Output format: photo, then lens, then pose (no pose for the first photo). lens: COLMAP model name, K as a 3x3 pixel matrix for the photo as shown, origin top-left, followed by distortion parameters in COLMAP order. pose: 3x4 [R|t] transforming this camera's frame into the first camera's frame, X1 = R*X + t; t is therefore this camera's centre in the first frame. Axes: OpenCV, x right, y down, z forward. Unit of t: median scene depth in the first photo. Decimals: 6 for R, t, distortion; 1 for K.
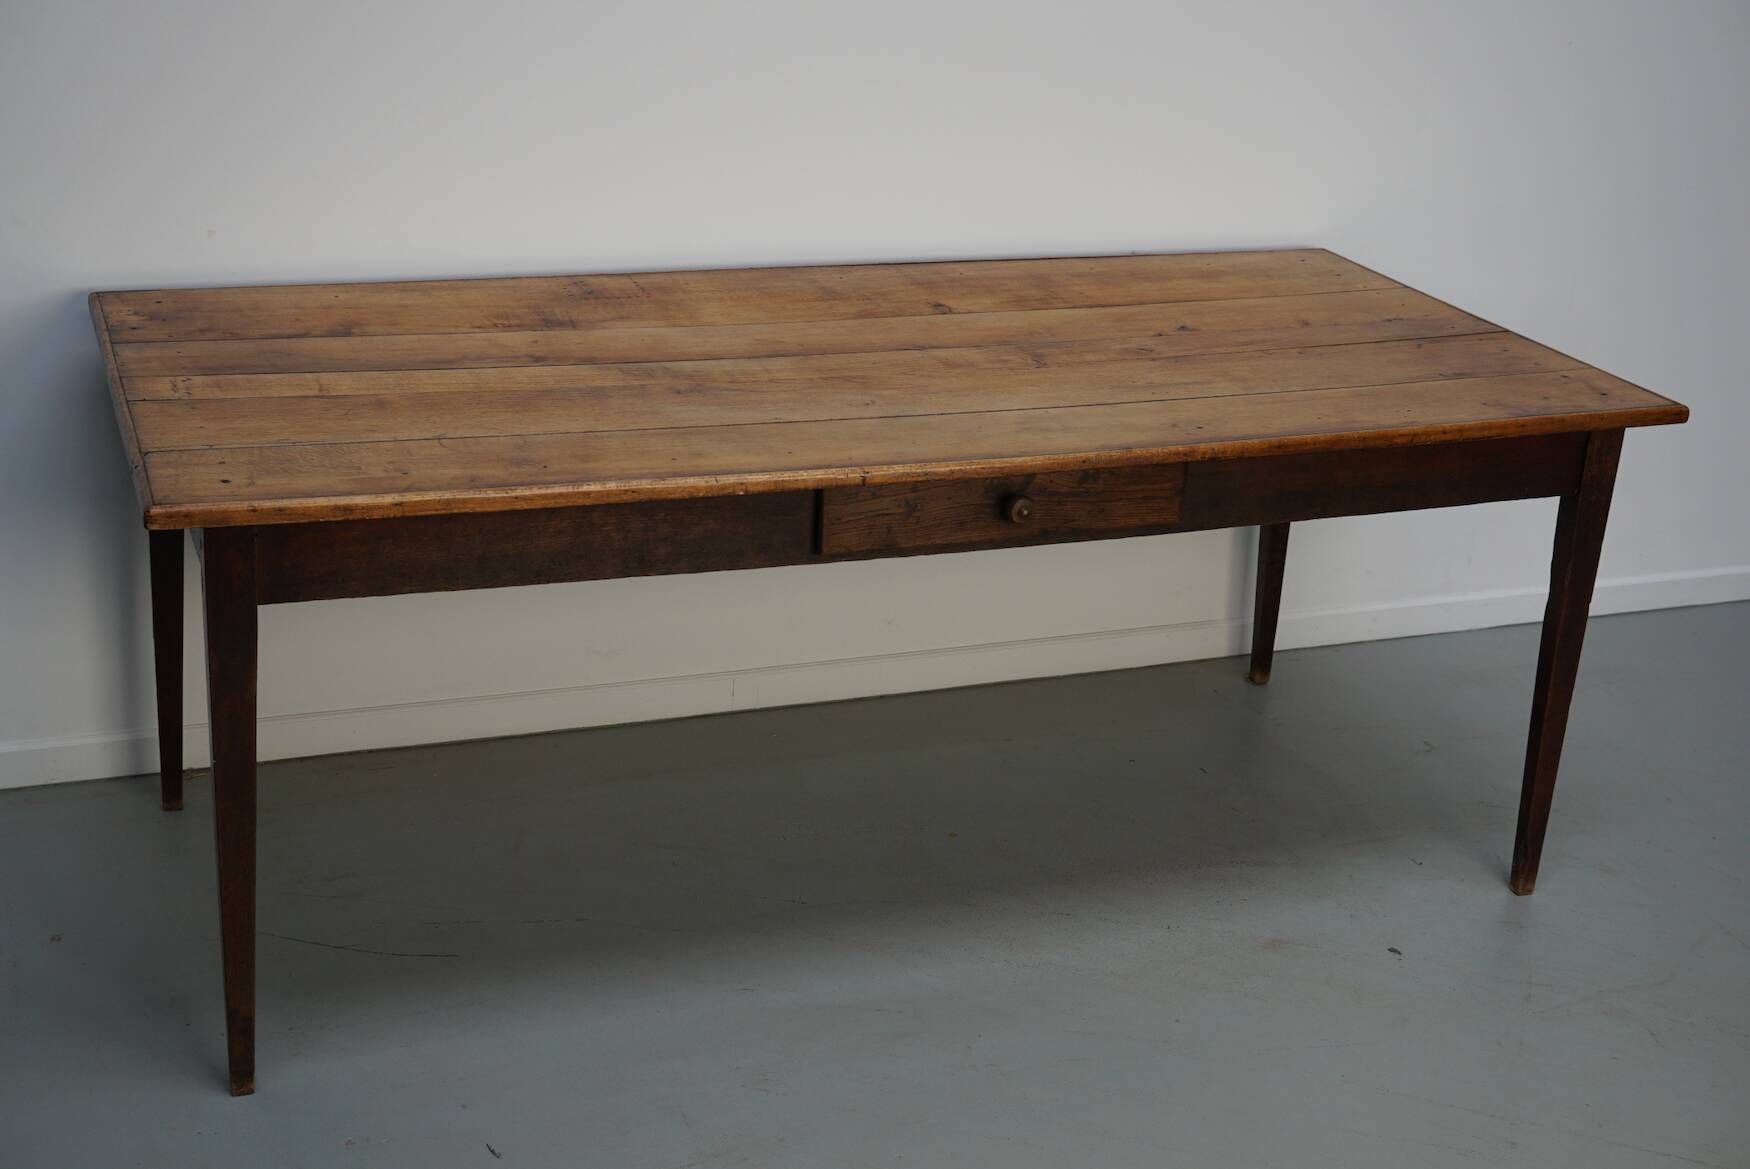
lens RADIAL K [[2260.6, 0, 875.0], [0, 2260.6, 584.5], [0, 0, 1]] dist [-0.151299, 0.321656]
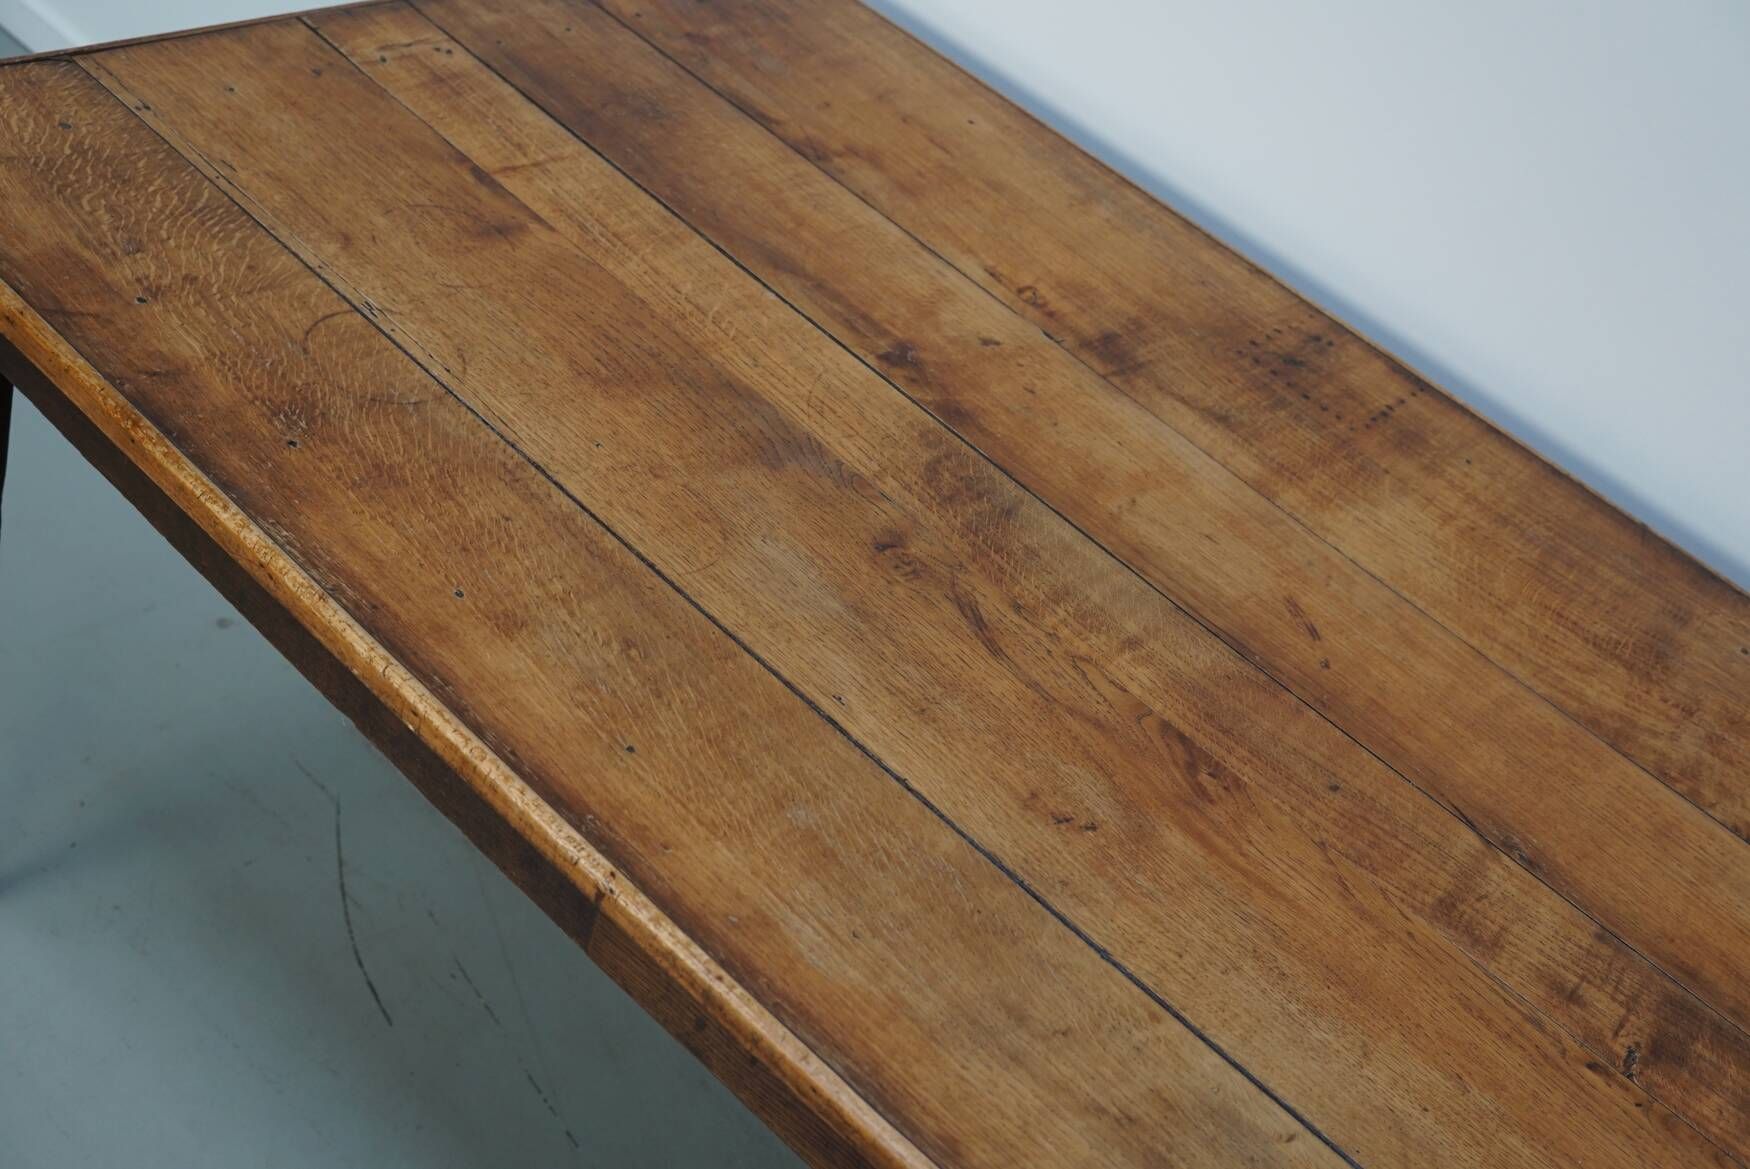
lens RADIAL K [[2260.6, 0, 875.0], [0, 2260.6, 584.5], [0, 0, 1]] dist [-0.151299, 0.321656]
pose [[0.439209, 0.603785, -0.665236, 0.249135], [-0.546594, 0.767252, 0.335499, -0.245597], [0.712973, 0.216260, 0.667009, 0.671716]]
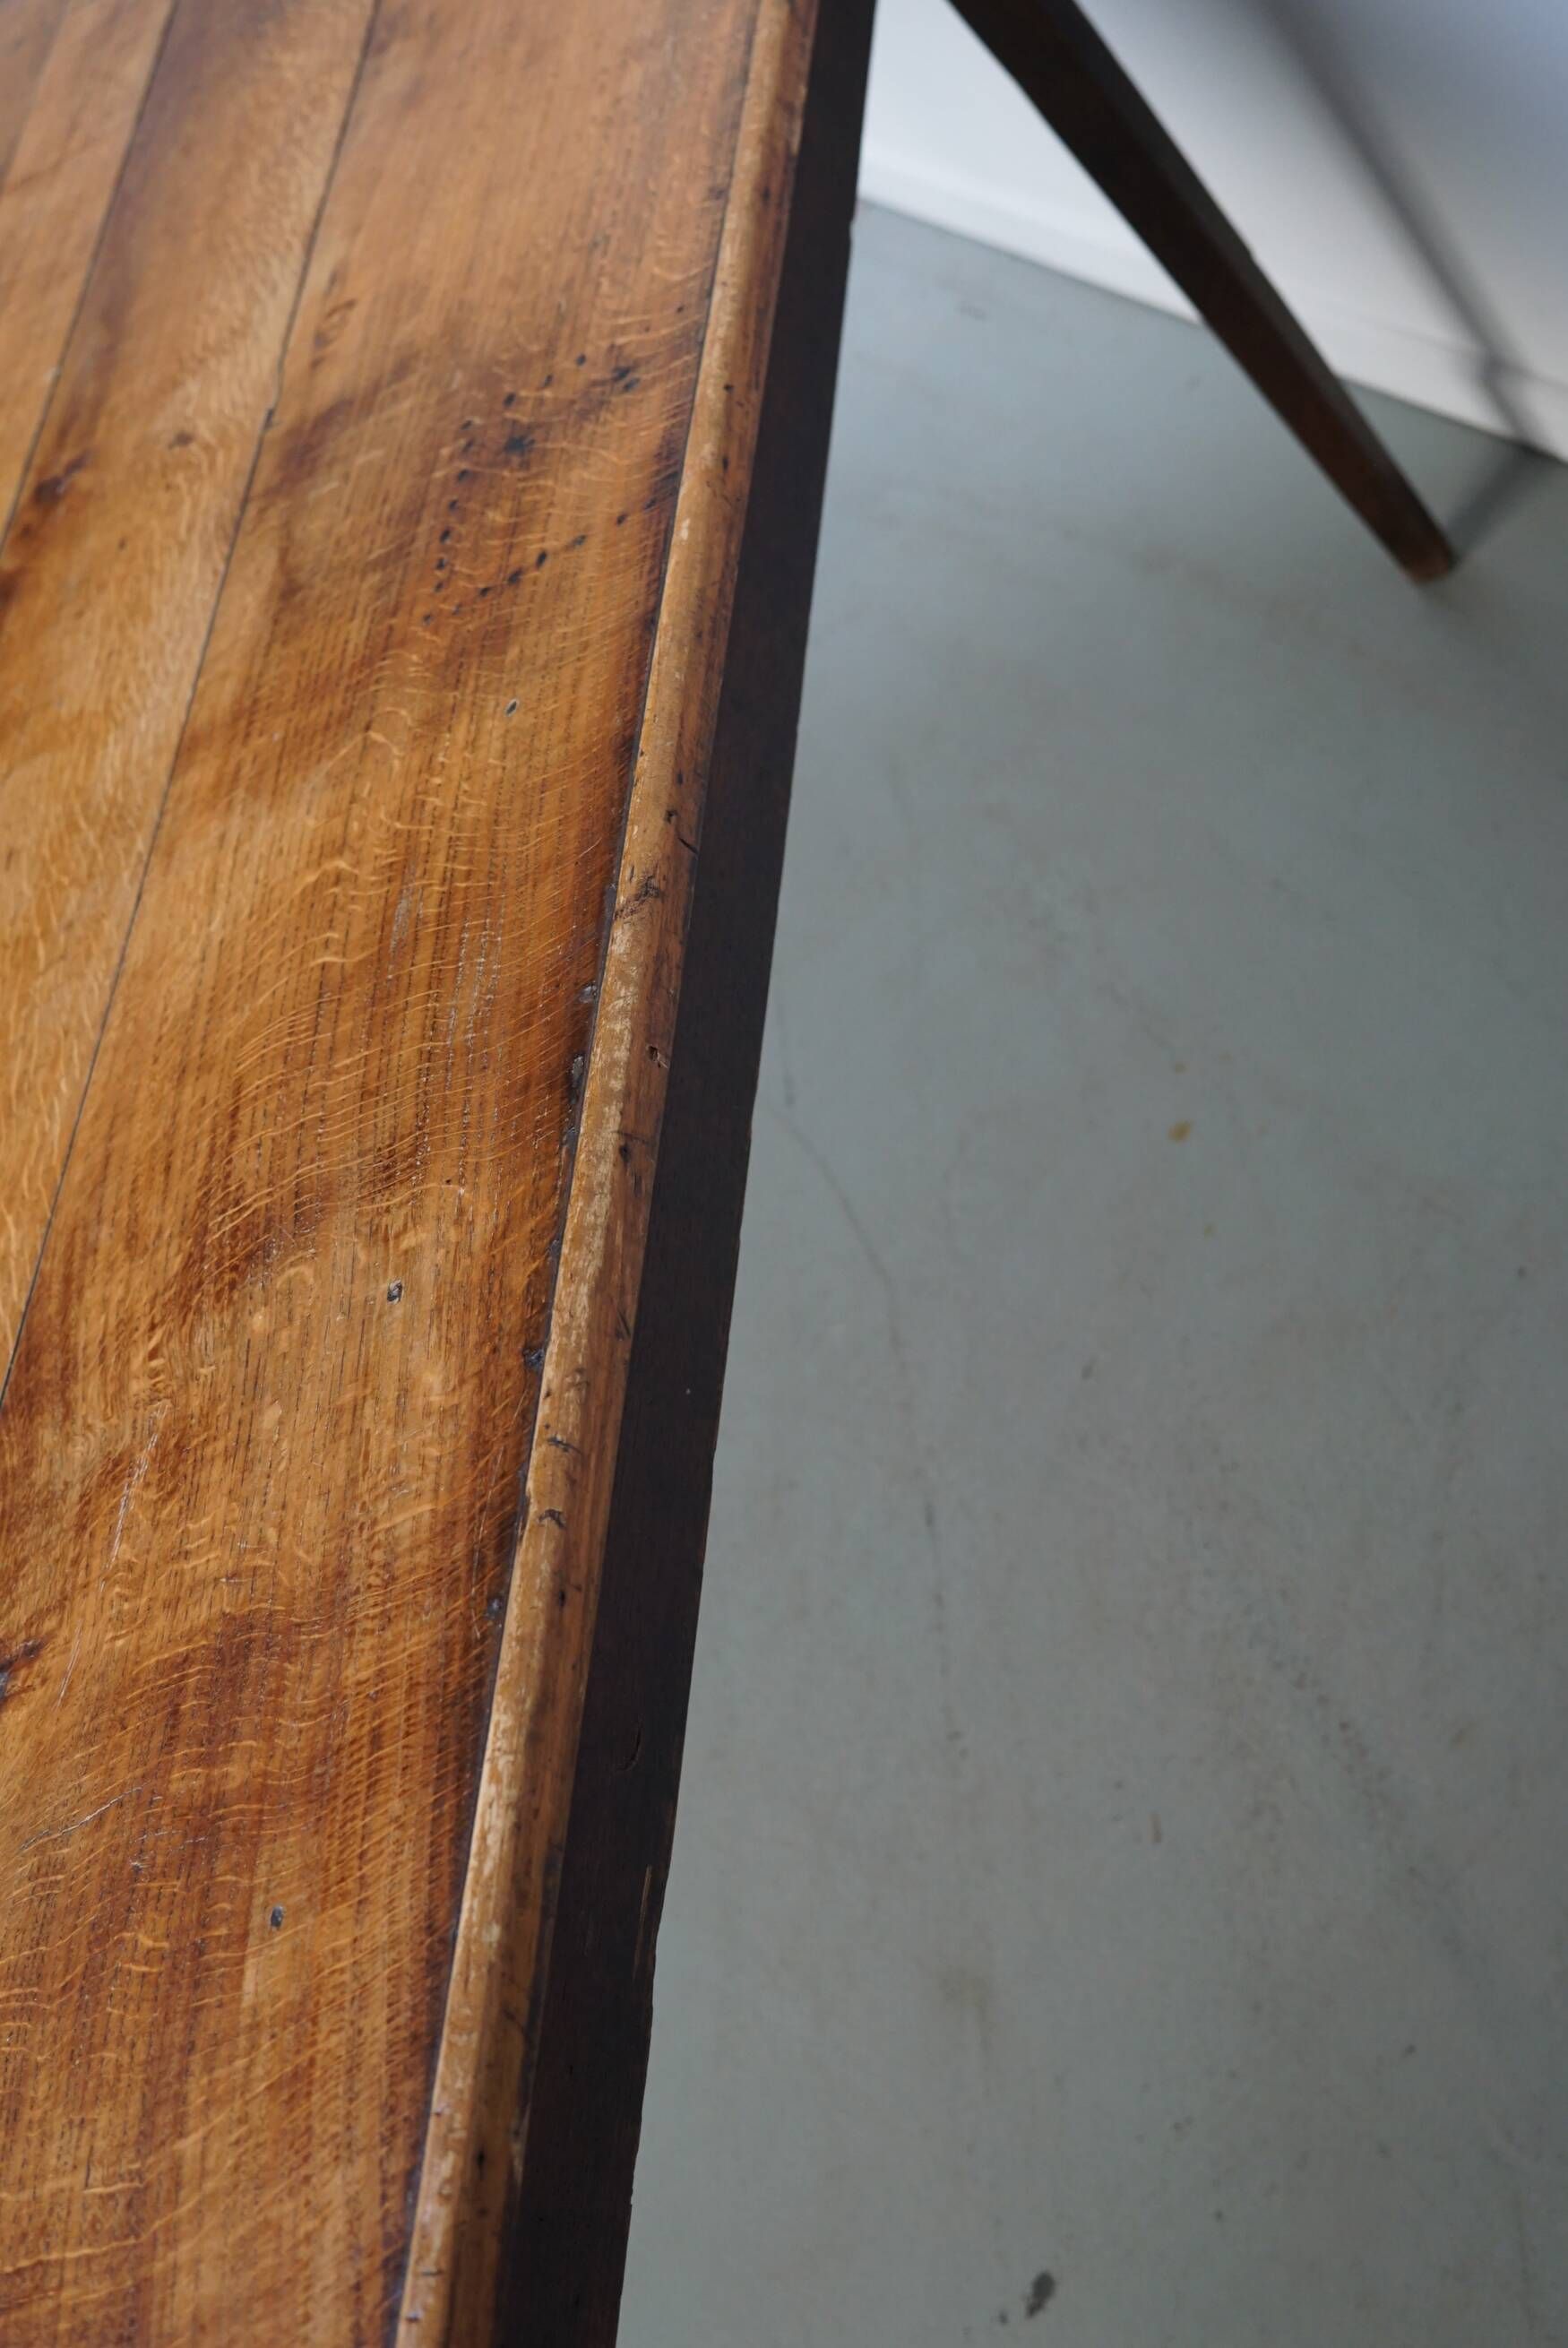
lens RADIAL K [[3227.5, 0, 784.0], [0, 3227.5, 1174.0], [0, 0, 1]] dist [-0.148068, 0.424153]
pose [[-0.424022, 0.813184, -0.398668, 0.089822], [0.231867, 0.523004, 0.820186, -0.440356], [0.875467, 0.255339, -0.410316, 1.379759]]
